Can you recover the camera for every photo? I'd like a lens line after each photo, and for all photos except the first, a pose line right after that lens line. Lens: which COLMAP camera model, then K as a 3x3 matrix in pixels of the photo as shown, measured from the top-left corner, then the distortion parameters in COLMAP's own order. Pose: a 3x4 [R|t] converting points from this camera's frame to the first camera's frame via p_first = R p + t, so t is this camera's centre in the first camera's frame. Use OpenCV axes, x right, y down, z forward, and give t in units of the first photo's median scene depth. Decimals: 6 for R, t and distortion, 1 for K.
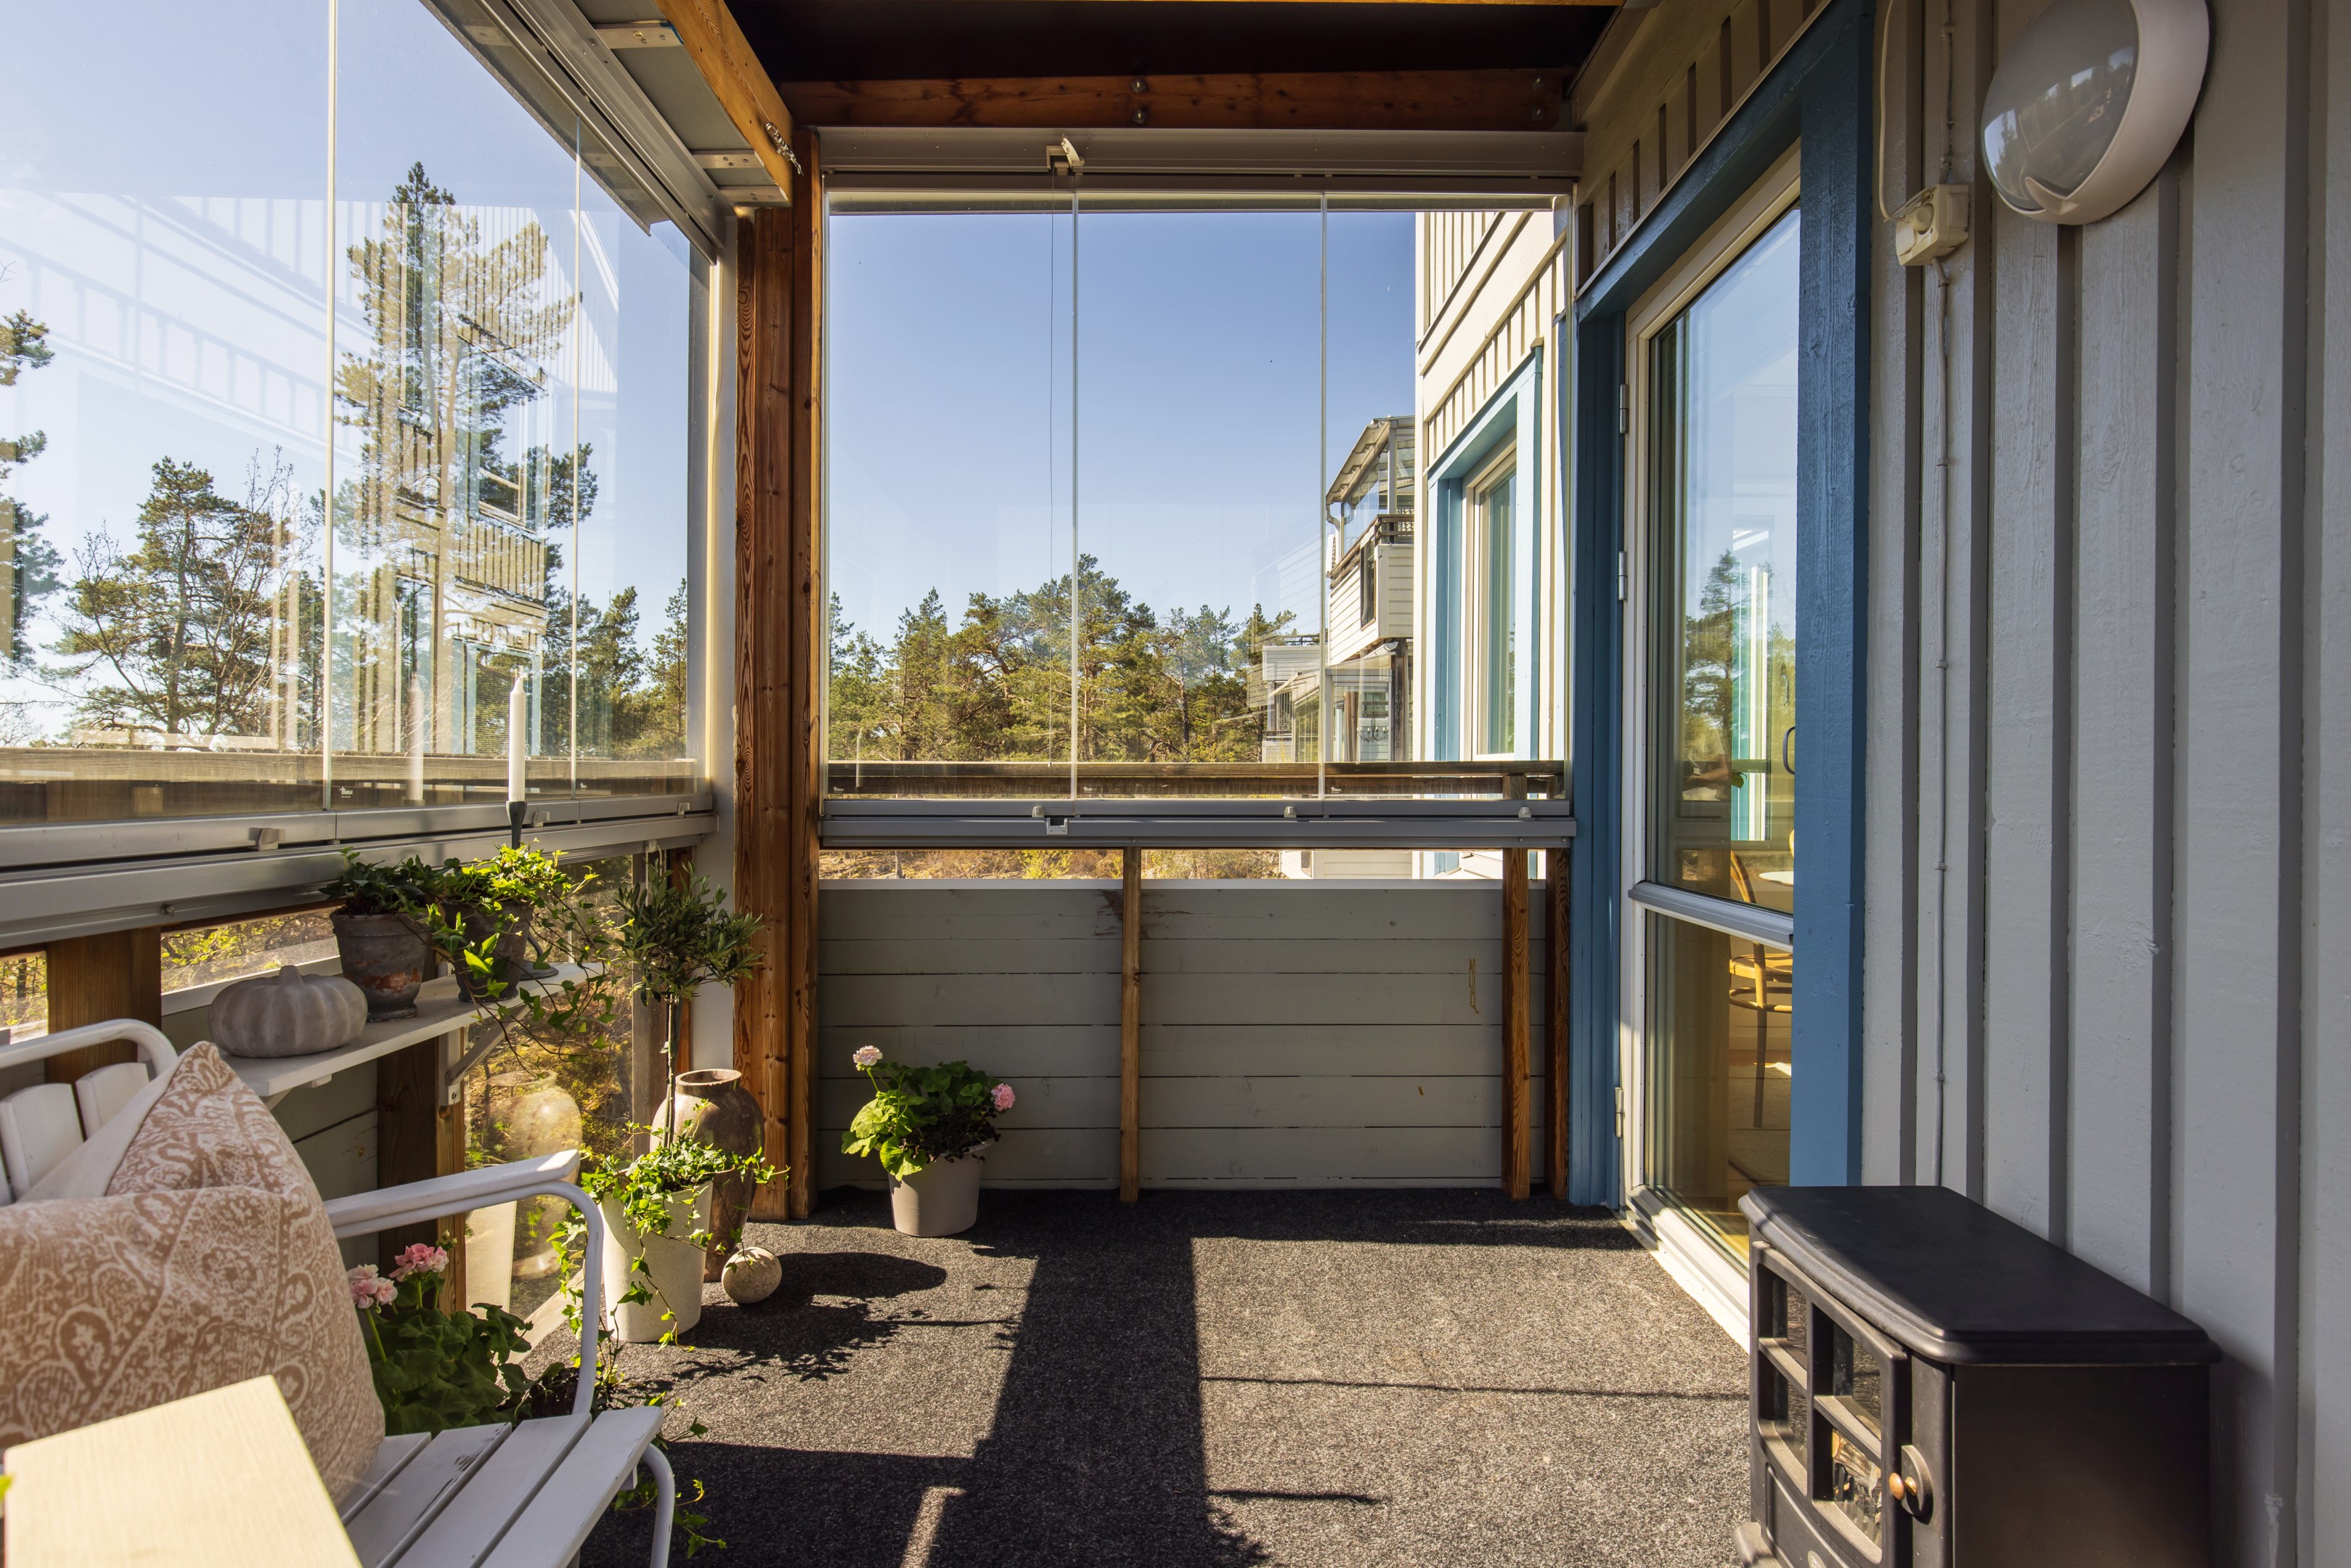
lens RADIAL K [[1327.7, 0, 1169.5], [0, 1327.7, 778.0], [0, 0, 1]] dist [0.004736, -0.000588]
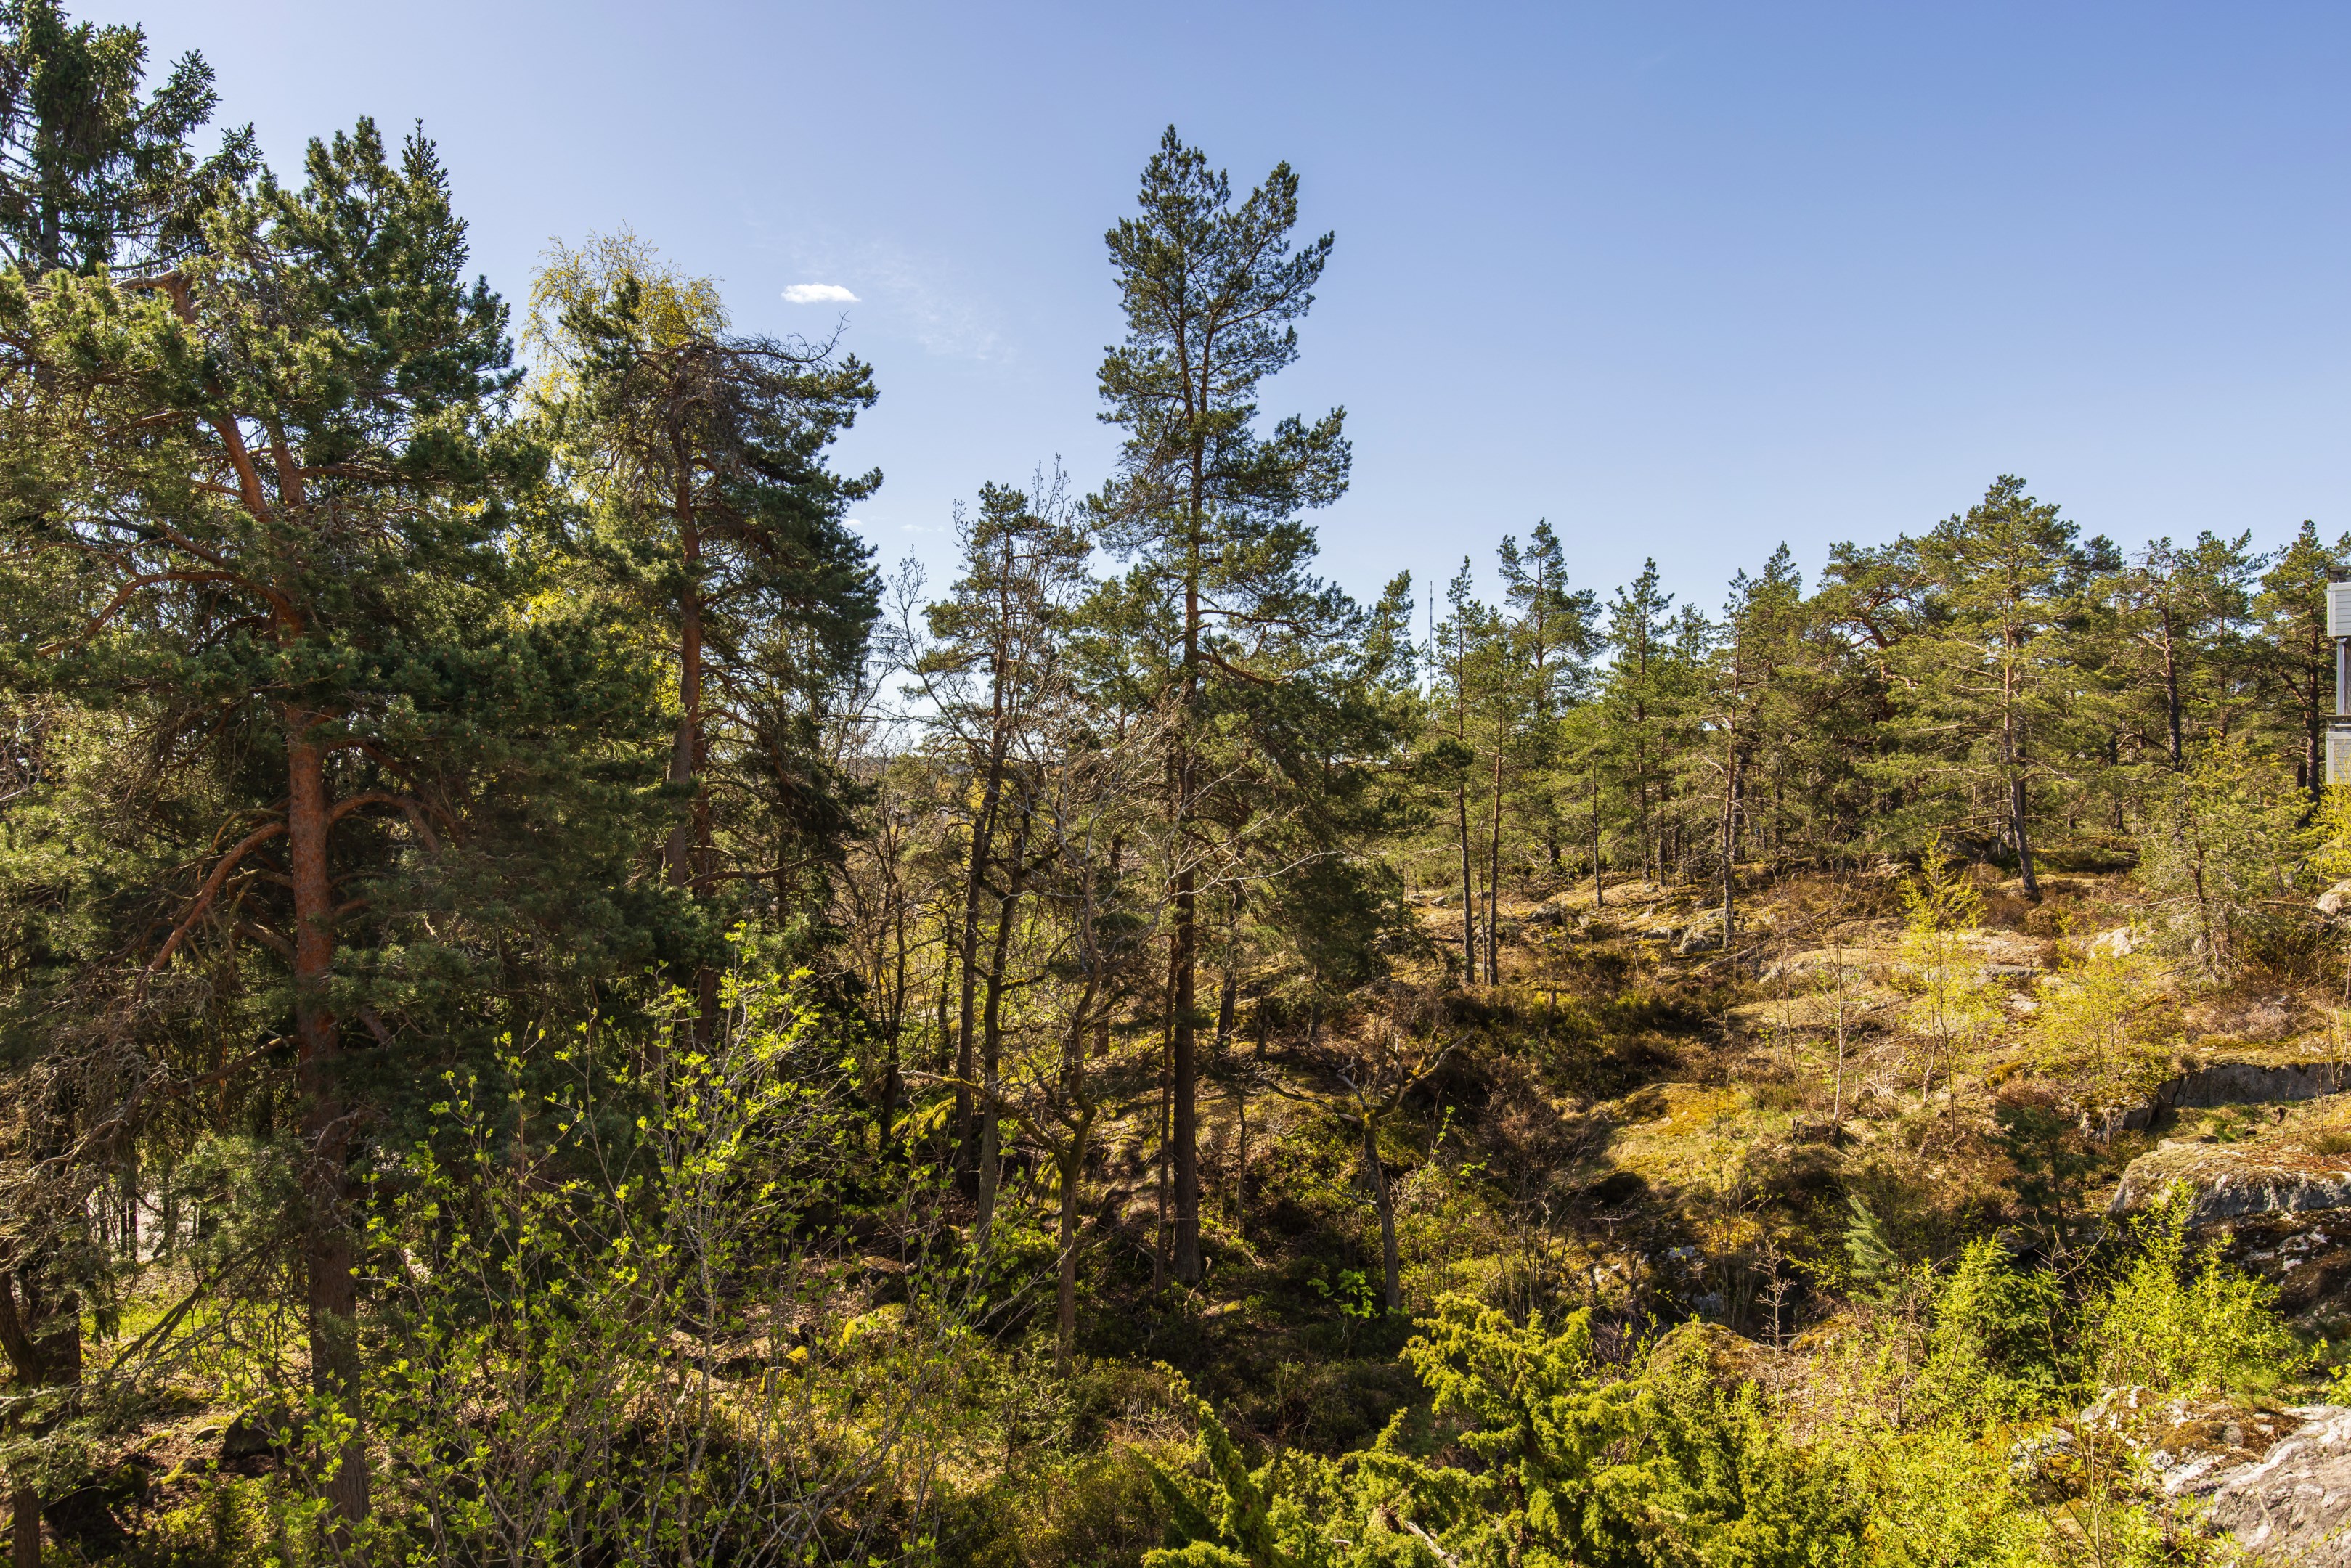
lens RADIAL K [[1415.4, 0, 1167.7], [0, 1415.4, 782.6], [0, 0, 1]] dist [0.004535, -0.001944]
pose [[0.829587, 0.002727, -0.558371, -0.013725], [0.003030, 0.999951, 0.009387, -0.013291], [0.558370, -0.009479, 0.829538, 0.137545]]
